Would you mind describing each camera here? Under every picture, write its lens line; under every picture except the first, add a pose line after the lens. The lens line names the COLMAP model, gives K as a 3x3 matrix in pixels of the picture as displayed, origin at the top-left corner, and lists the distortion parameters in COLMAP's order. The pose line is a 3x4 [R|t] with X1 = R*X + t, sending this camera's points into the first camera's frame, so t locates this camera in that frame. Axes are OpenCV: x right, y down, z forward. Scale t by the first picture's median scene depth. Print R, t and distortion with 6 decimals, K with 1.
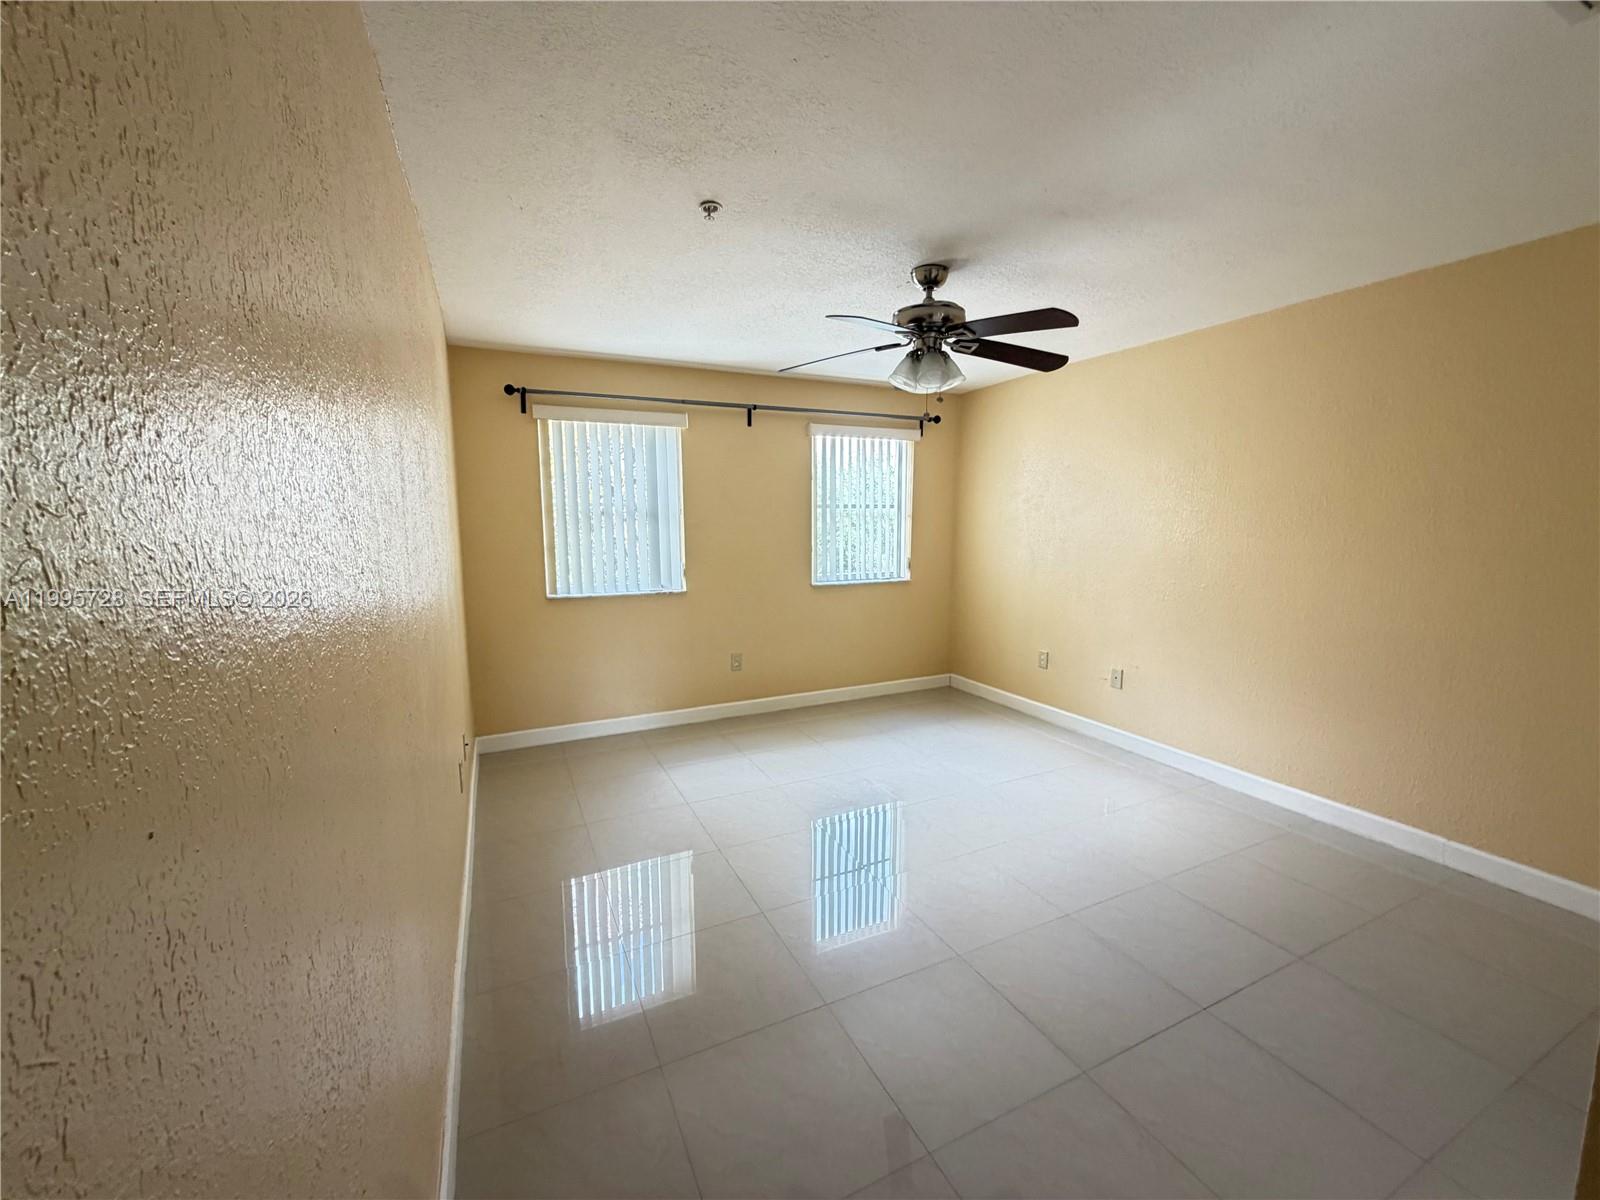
lens RADIAL K [[638.4, 0, 795.6], [0, 638.4, 598.3], [0, 0, 1]] dist [0.000394, 0.000033]
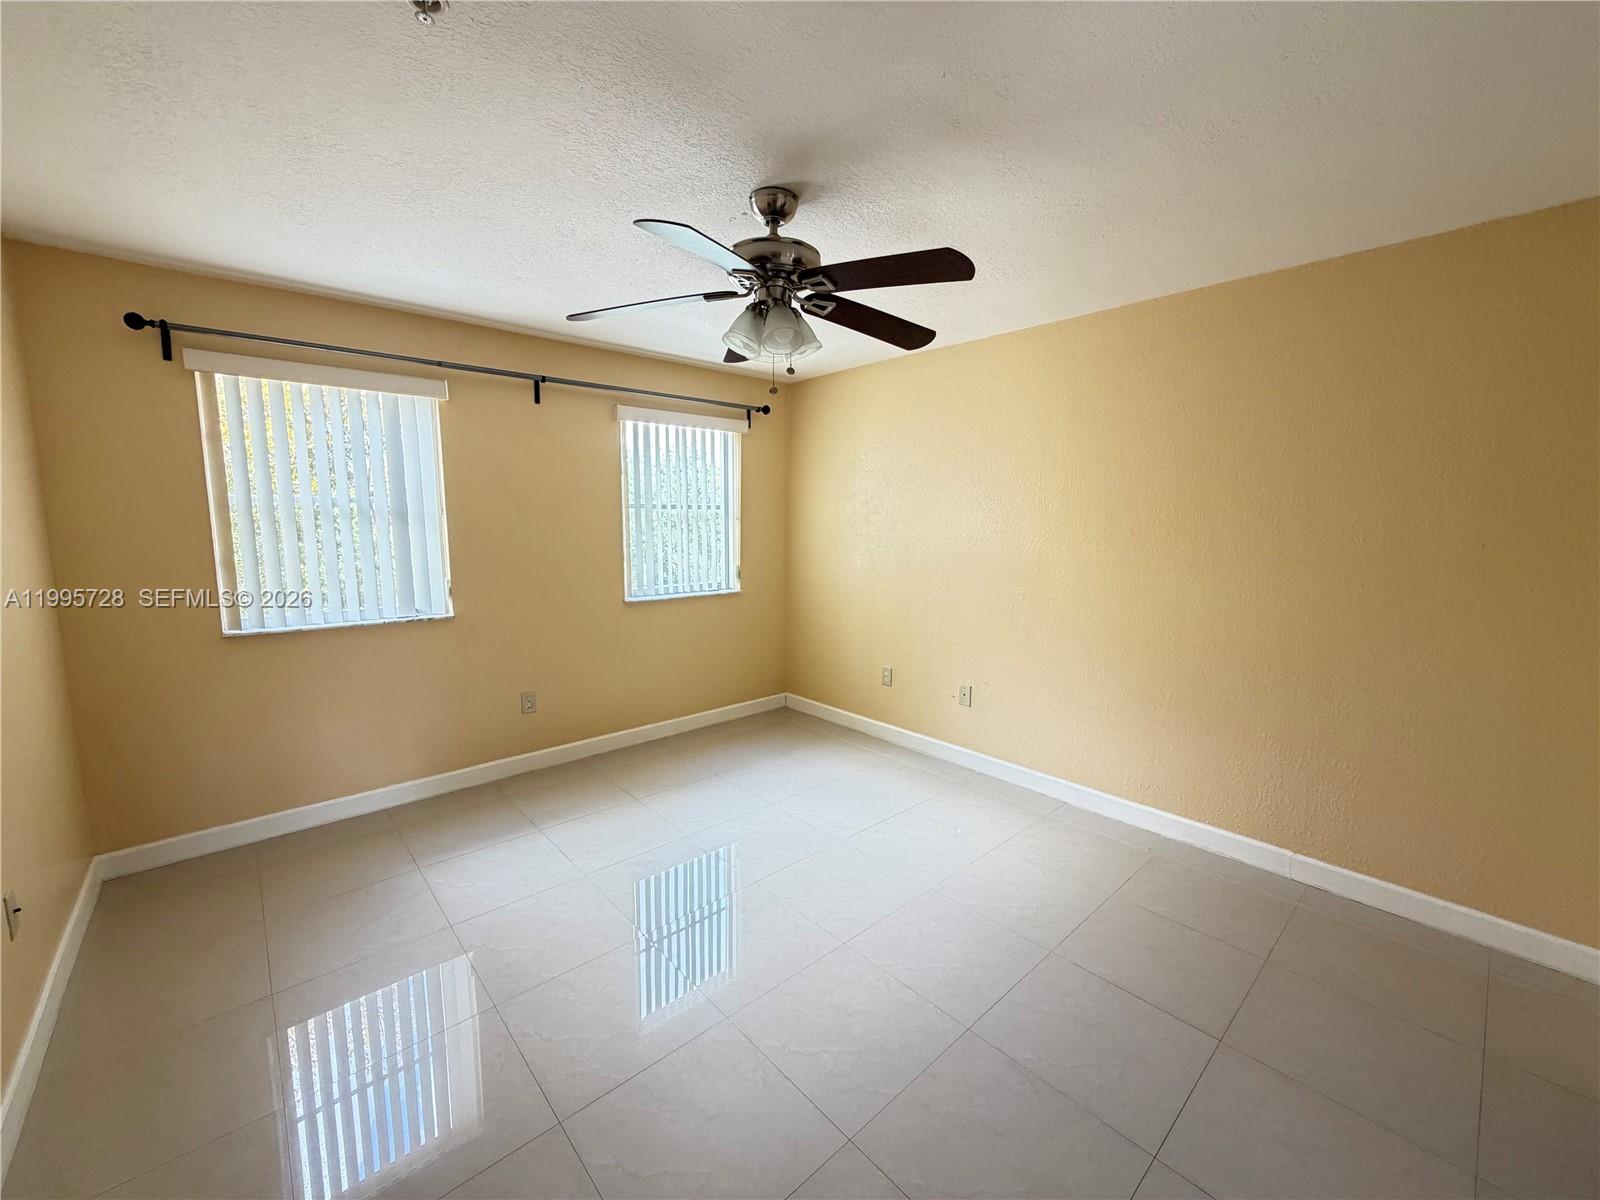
lens RADIAL K [[638.4, 0, 795.6], [0, 638.4, 598.3], [0, 0, 1]] dist [0.000394, 0.000033]
pose [[0.959477, -0.026573, 0.280532, 0.006697], [0.025980, 0.999645, 0.005835, -0.028054], [-0.280588, 0.001690, 0.959827, 0.171188]]
